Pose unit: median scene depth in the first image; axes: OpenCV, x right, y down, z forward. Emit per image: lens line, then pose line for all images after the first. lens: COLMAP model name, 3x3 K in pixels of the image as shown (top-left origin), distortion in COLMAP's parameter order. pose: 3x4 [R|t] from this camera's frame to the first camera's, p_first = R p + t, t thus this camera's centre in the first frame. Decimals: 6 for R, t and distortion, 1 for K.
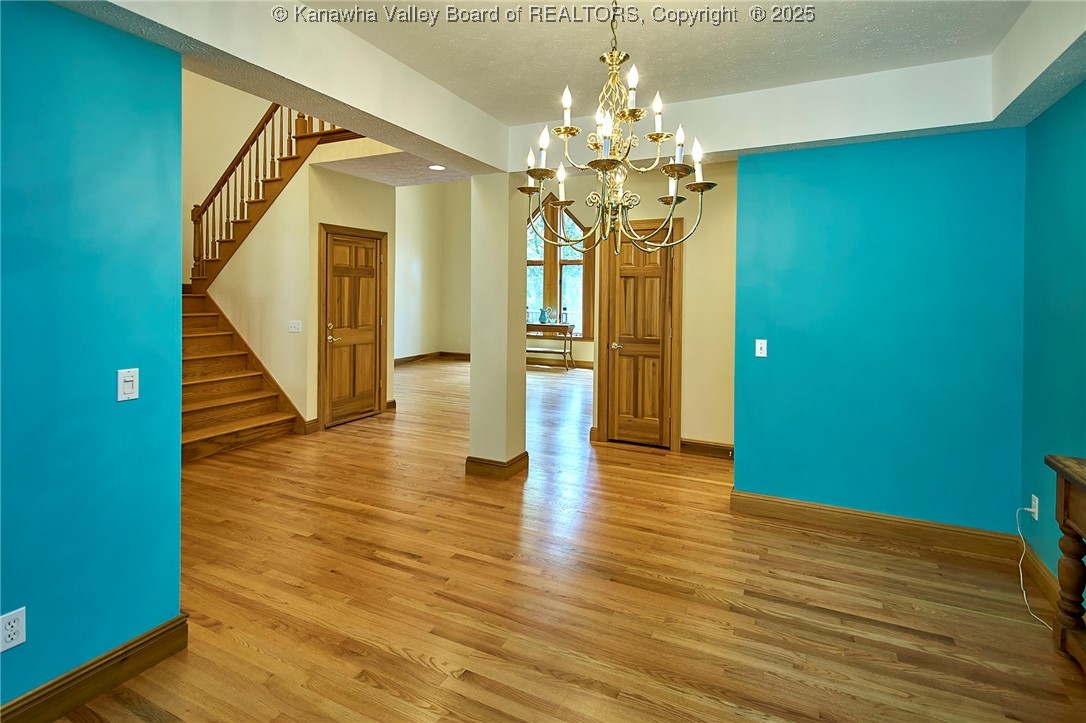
lens RADIAL K [[542.2, 0, 547.8], [0, 542.2, 302.1], [0, 0, 1]] dist [0.009660, -0.002364]
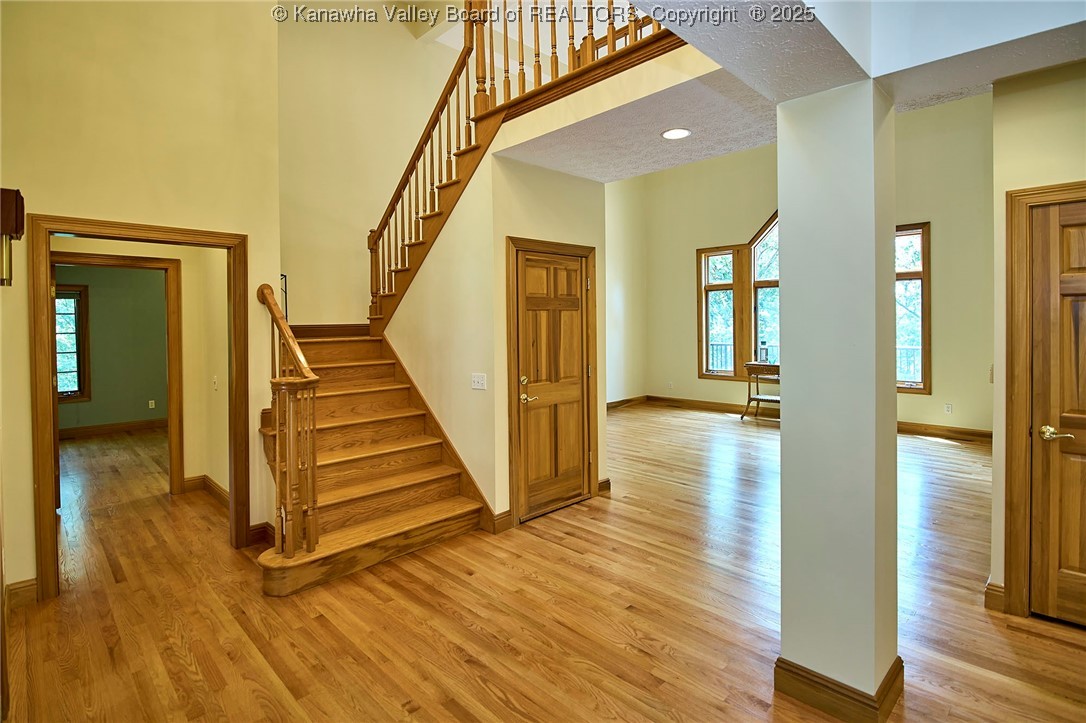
lens RADIAL K [[542.2, 0, 552.9], [0, 542.2, 333.6], [0, 0, 1]] dist [0.009660, -0.002364]
pose [[0.946765, -0.016255, -0.321514, -0.129113], [0.018067, 0.999833, 0.002653, -0.018117], [0.321418, -0.008321, 0.946901, 0.324689]]
